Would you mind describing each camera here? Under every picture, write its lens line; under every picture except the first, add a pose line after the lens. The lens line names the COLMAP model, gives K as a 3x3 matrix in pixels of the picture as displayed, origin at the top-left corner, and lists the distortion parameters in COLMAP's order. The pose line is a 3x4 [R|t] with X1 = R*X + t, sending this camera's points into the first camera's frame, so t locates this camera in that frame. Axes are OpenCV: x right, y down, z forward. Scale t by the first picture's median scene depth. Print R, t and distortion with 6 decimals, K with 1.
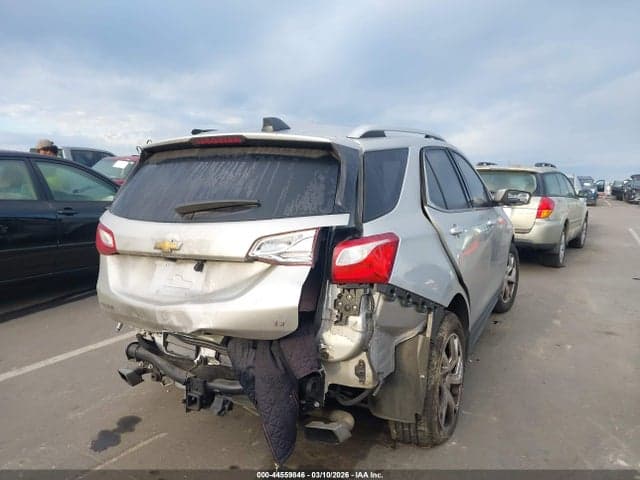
lens RADIAL K [[520.7, 0, 319.9], [0, 520.7, 240.0], [0, 0, 1]] dist [0.059229, -0.087229]
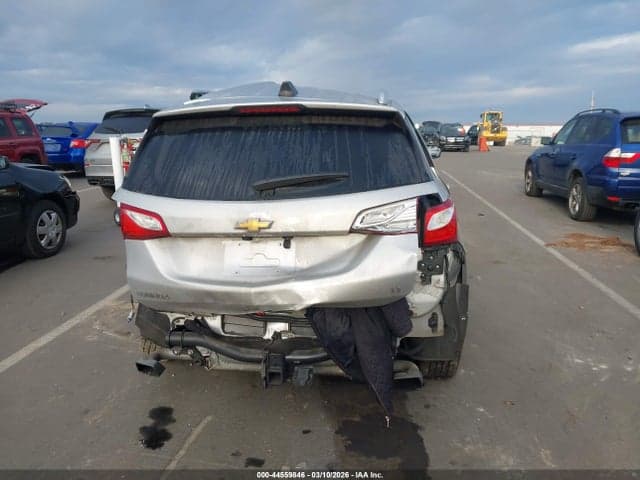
lens RADIAL K [[520.7, 0, 313.2], [0, 520.7, 250.0], [0, 0, 1]] dist [0.059229, -0.087229]
pose [[0.933901, -0.101501, 0.342822, -0.518555], [0.062422, 0.990418, 0.123190, -0.054138], [-0.352041, -0.093647, 0.931288, 0.067246]]
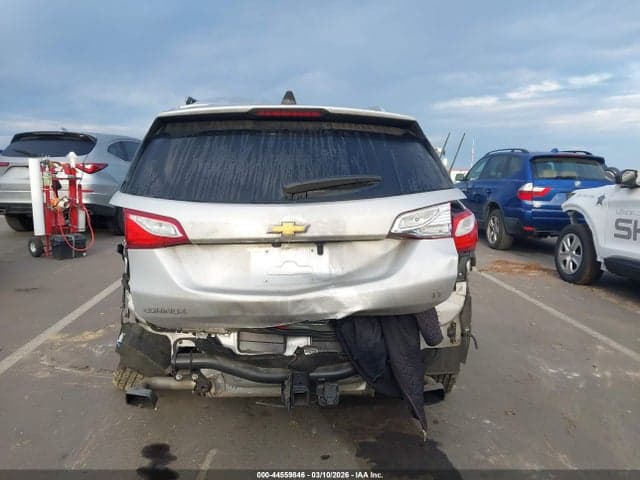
lens RADIAL K [[520.7, 0, 318.2], [0, 520.7, 244.4], [0, 0, 1]] dist [0.059229, -0.087229]
pose [[0.843451, -0.074009, 0.532084, -0.722092], [0.056464, 0.997192, 0.049196, -0.003426], [-0.534231, -0.011451, 0.845261, 0.216195]]
